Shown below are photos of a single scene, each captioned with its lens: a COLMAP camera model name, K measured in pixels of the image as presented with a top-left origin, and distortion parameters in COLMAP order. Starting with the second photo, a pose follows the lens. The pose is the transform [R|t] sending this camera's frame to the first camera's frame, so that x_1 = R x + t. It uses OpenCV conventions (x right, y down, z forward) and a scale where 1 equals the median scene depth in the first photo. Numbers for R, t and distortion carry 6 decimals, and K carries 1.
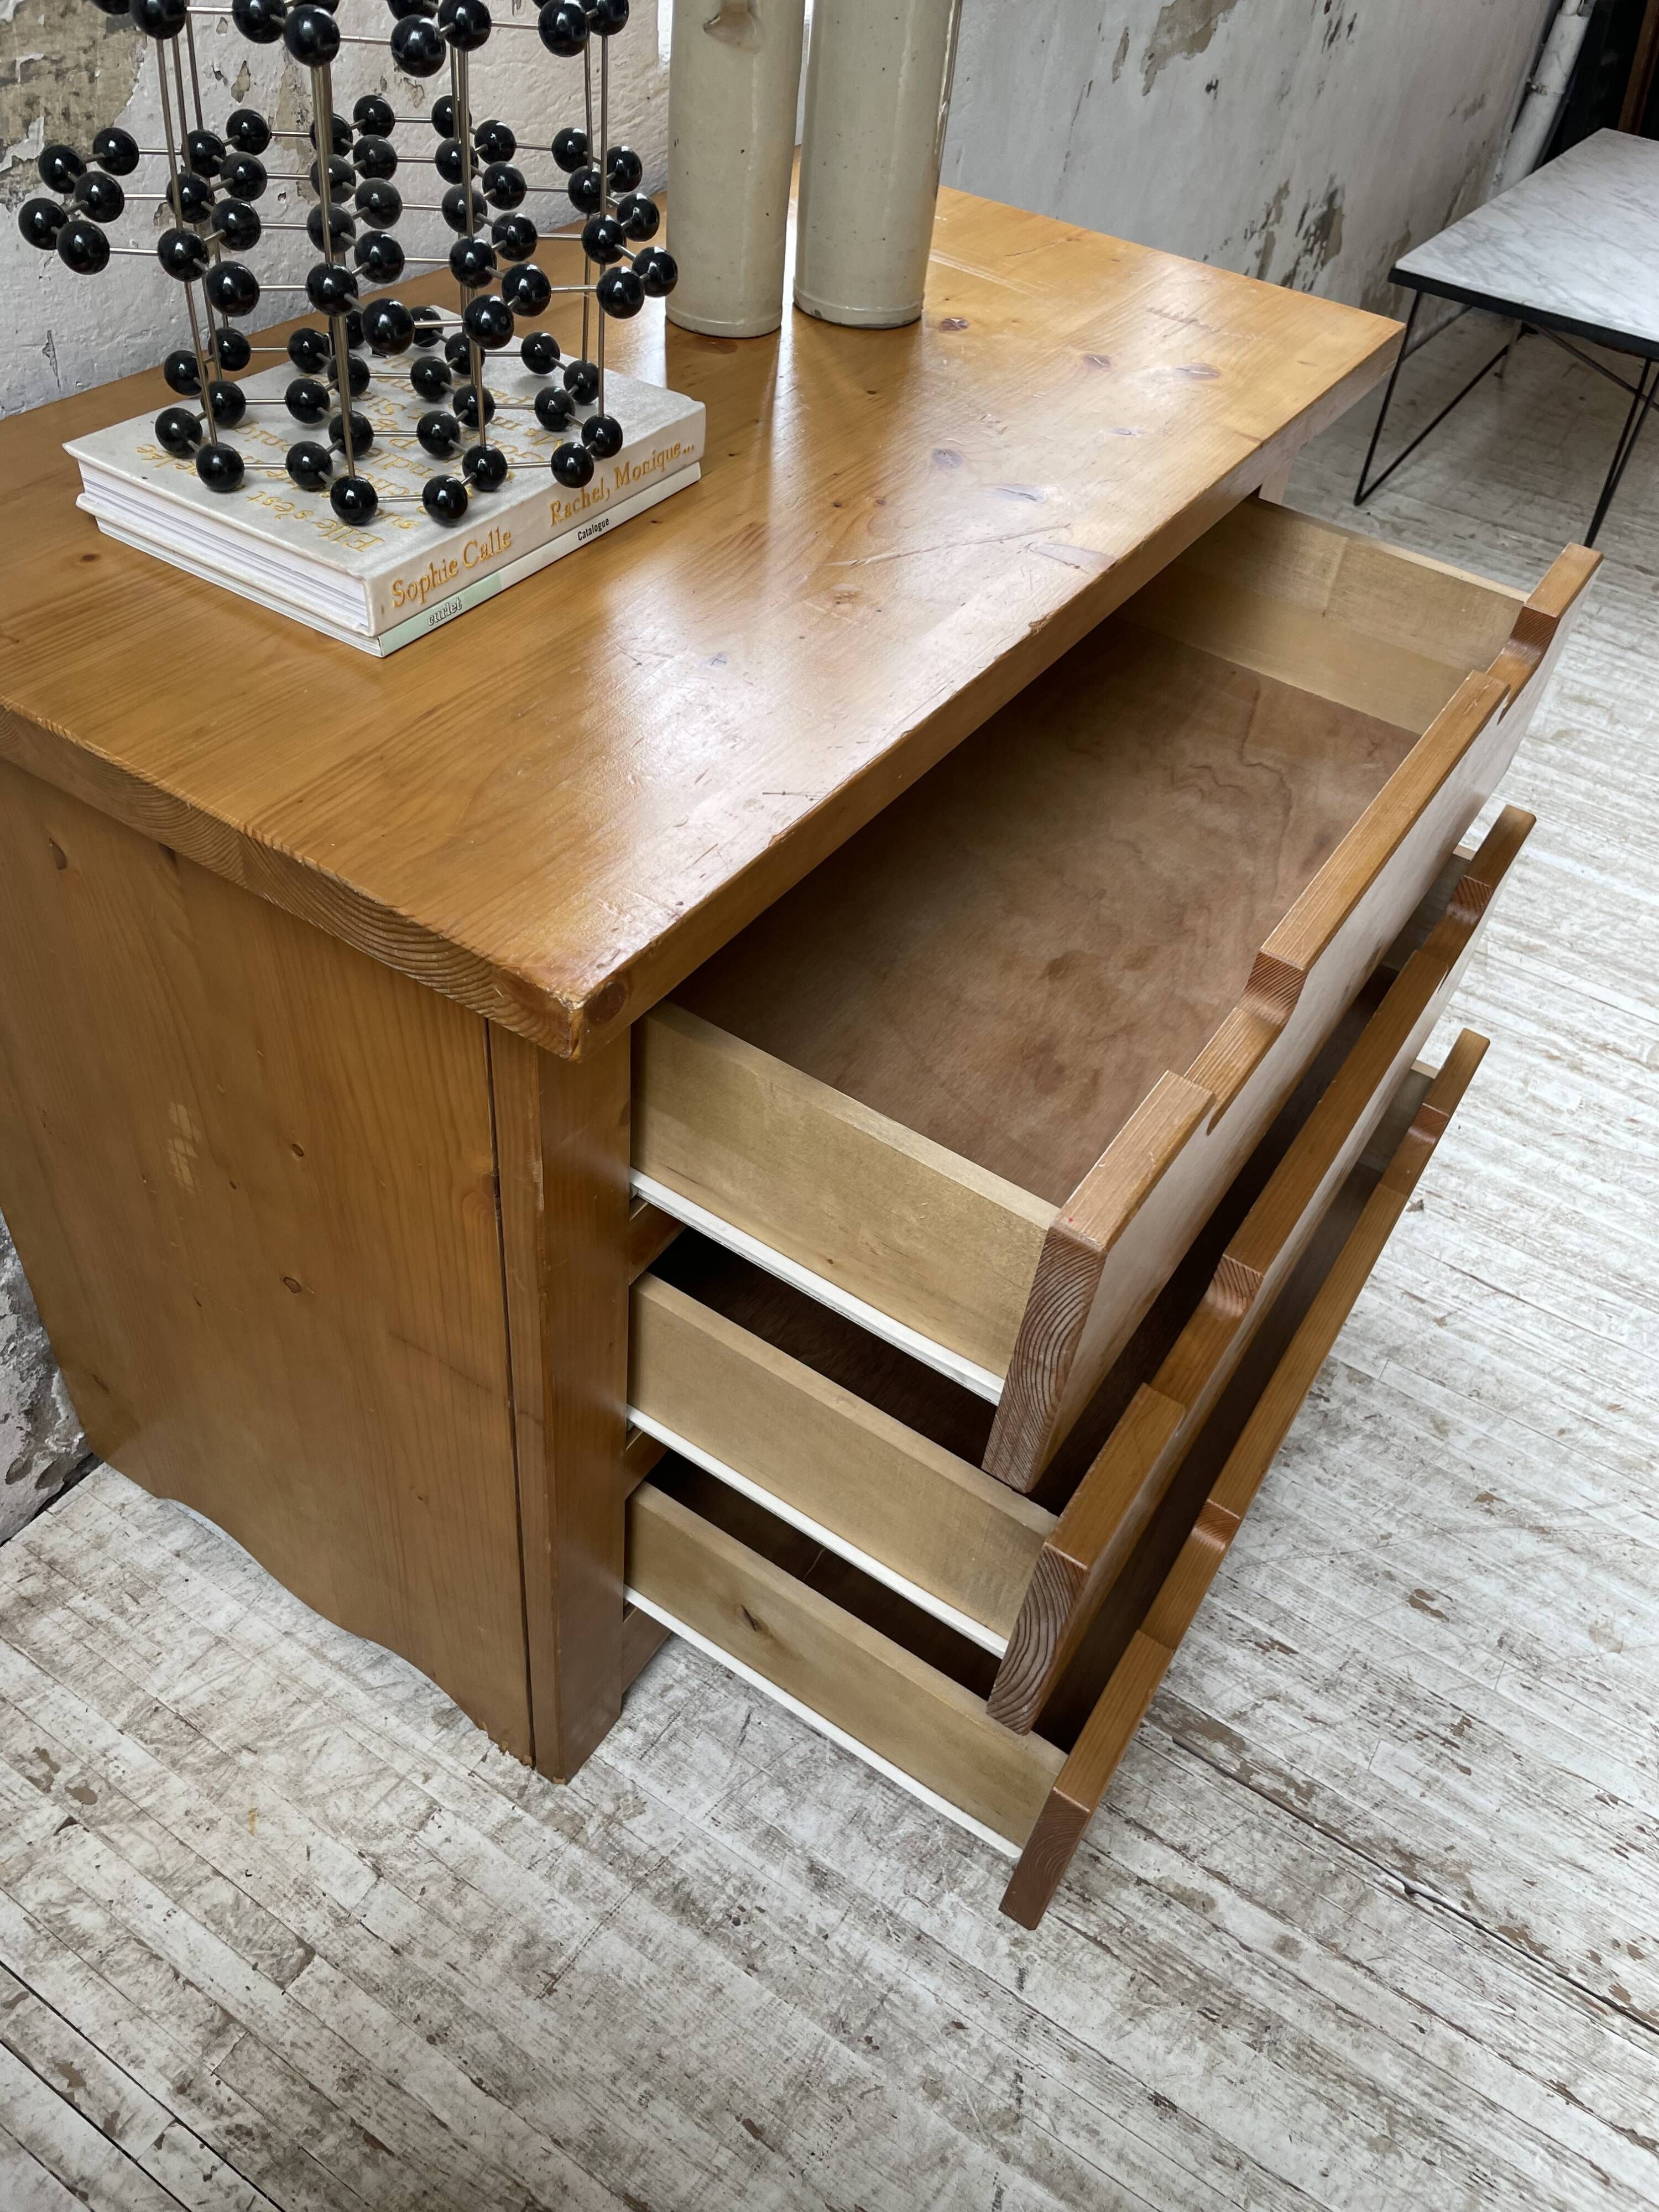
lens RADIAL K [[1682.0, 0, 851.7], [0, 1682.0, 1083.1], [0, 0, 1]] dist [0.088561, -0.120919]
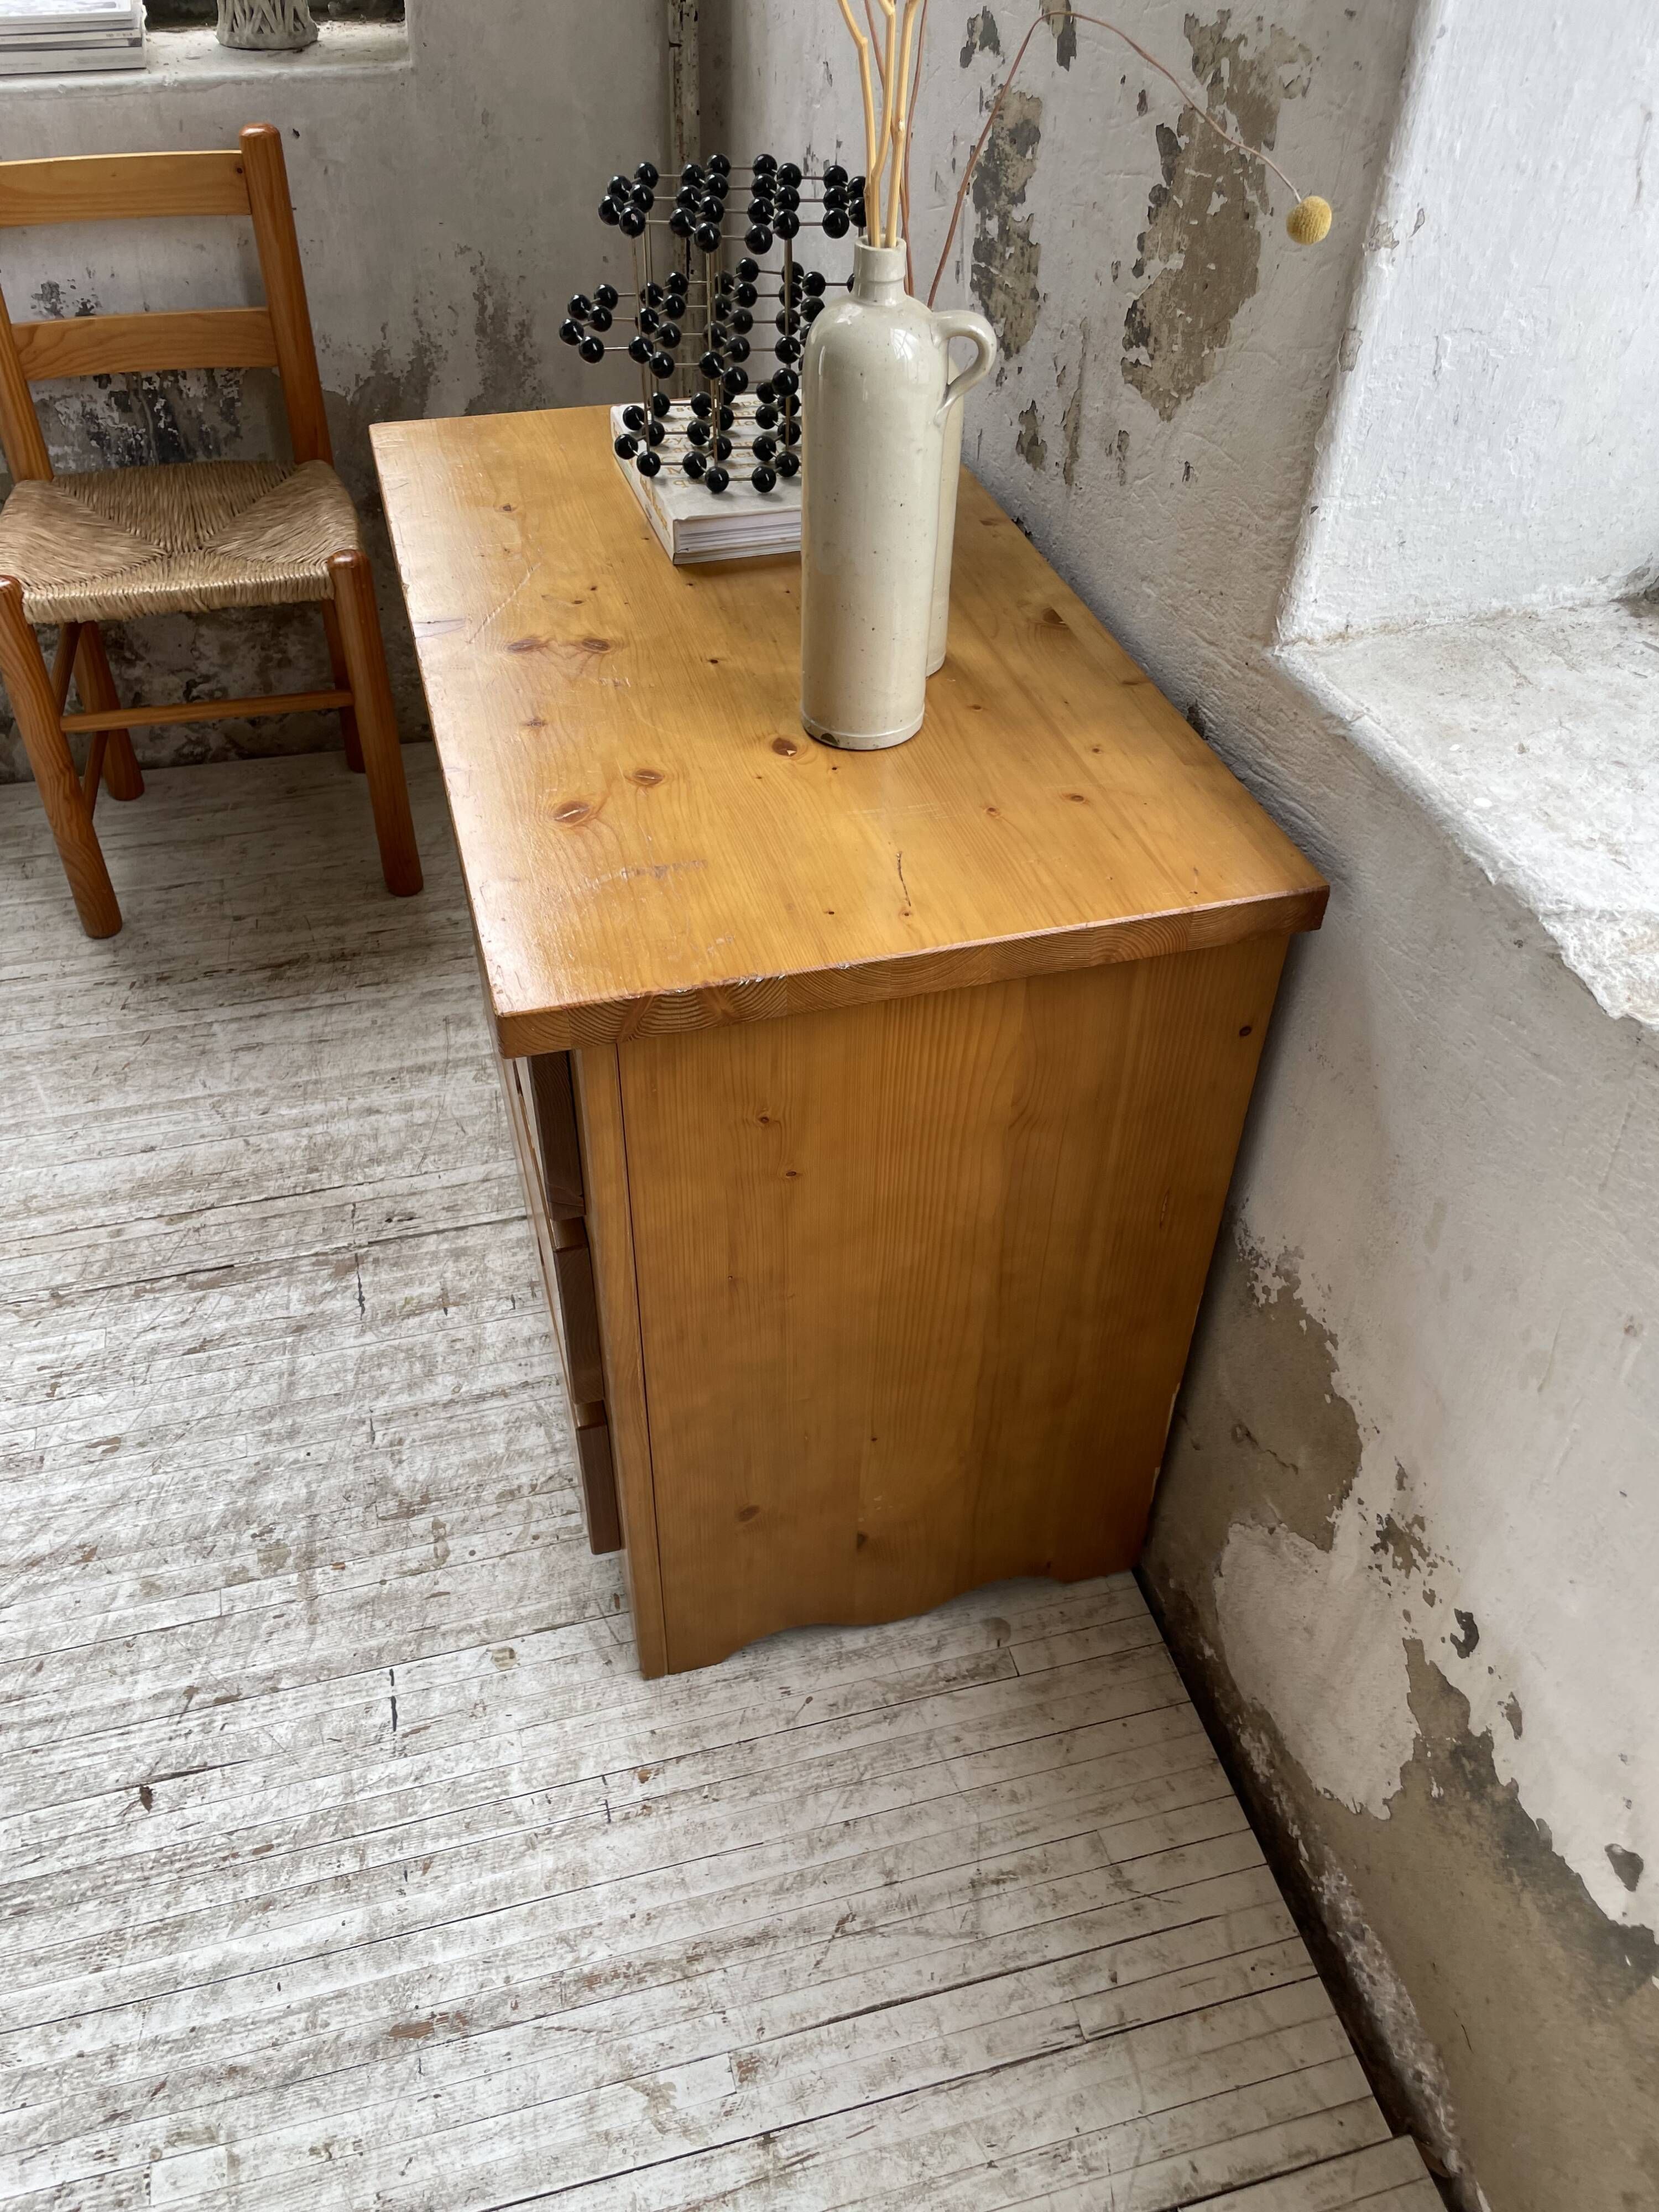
lens RADIAL K [[1682.0, 0, 800.1], [0, 1682.0, 1111.3], [0, 0, 1]] dist [0.088561, -0.120919]
pose [[-0.675831, 0.409626, -0.612746, 0.752834], [-0.559910, 0.255315, 0.788235, -1.166795], [0.479325, 0.875797, 0.056804, 1.097901]]
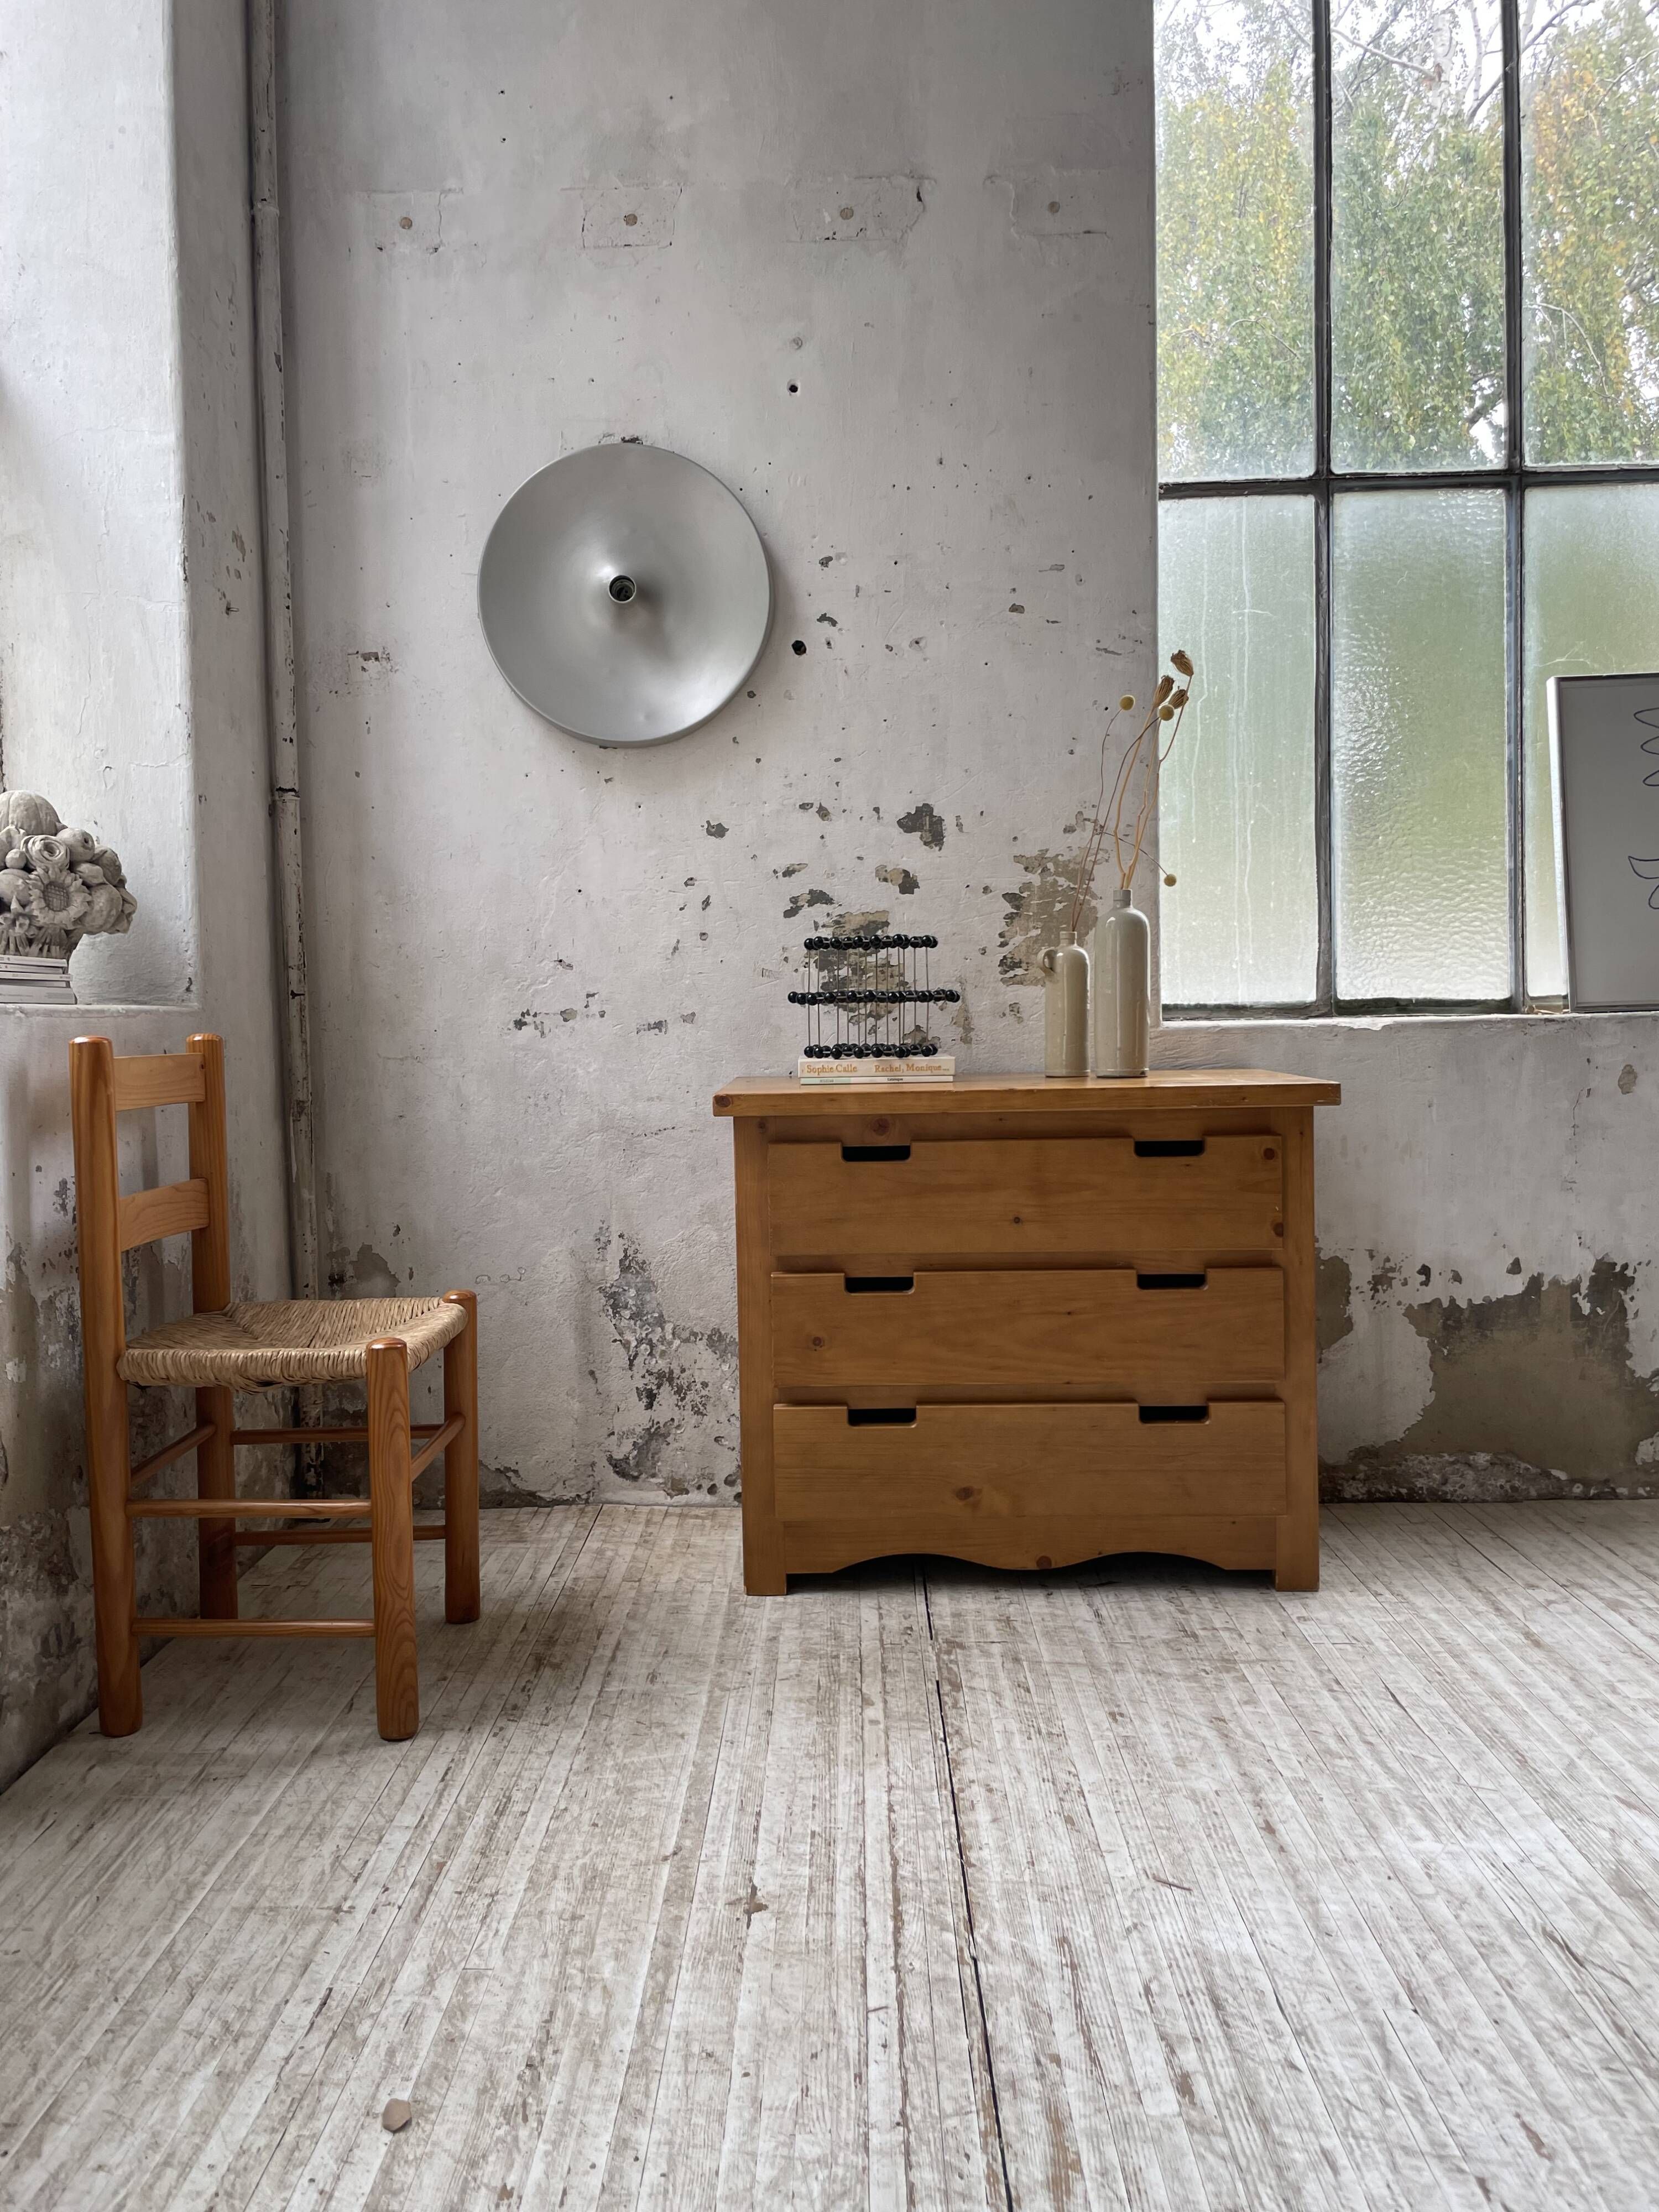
lens RADIAL K [[1682.0, 0, 814.1], [0, 1682.0, 1081.4], [0, 0, 1]] dist [0.088561, -0.120919]
pose [[0.512829, -0.064798, -0.856042, 1.822570], [-0.542029, 0.748827, -0.381396, 0.710953], [0.665741, 0.659591, 0.348898, -0.152431]]
